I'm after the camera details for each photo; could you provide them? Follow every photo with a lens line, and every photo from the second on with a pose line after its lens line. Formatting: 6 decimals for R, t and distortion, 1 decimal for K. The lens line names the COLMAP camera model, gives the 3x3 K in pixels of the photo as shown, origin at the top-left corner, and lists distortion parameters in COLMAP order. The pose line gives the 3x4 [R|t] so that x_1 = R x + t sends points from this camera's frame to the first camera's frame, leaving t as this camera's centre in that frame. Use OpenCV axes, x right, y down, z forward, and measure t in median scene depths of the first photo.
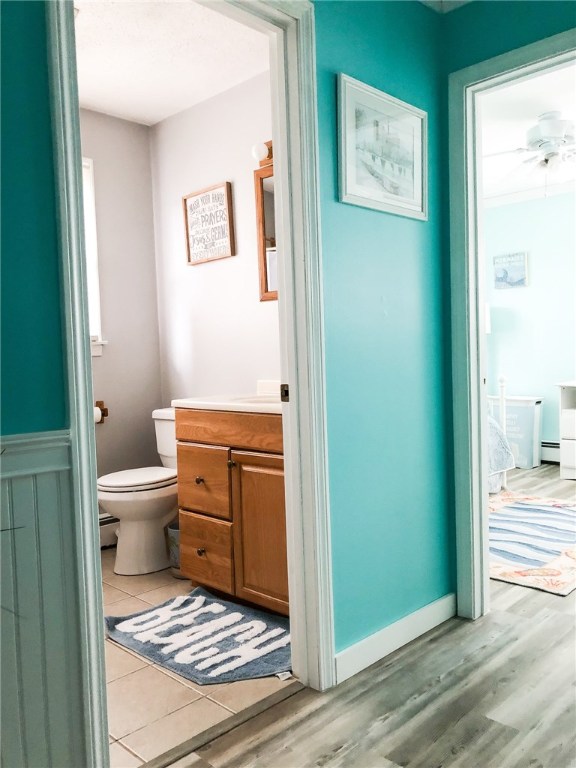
lens RADIAL K [[633.0, 0, 288.0], [0, 633.0, 390.6], [0, 0, 1]] dist [0.024385, -0.037010]
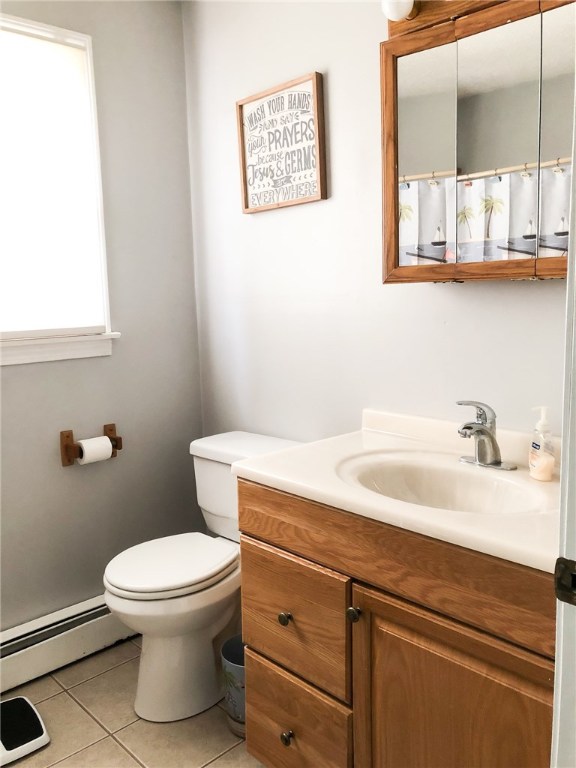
lens RADIAL K [[633.0, 0, 290.1], [0, 633.0, 375.9], [0, 0, 1]] dist [0.024385, -0.037010]
pose [[0.999659, 0.008071, -0.024836, -0.102940], [-0.006081, 0.996844, 0.079156, -0.093650], [0.025397, -0.078978, 0.996553, 0.386627]]
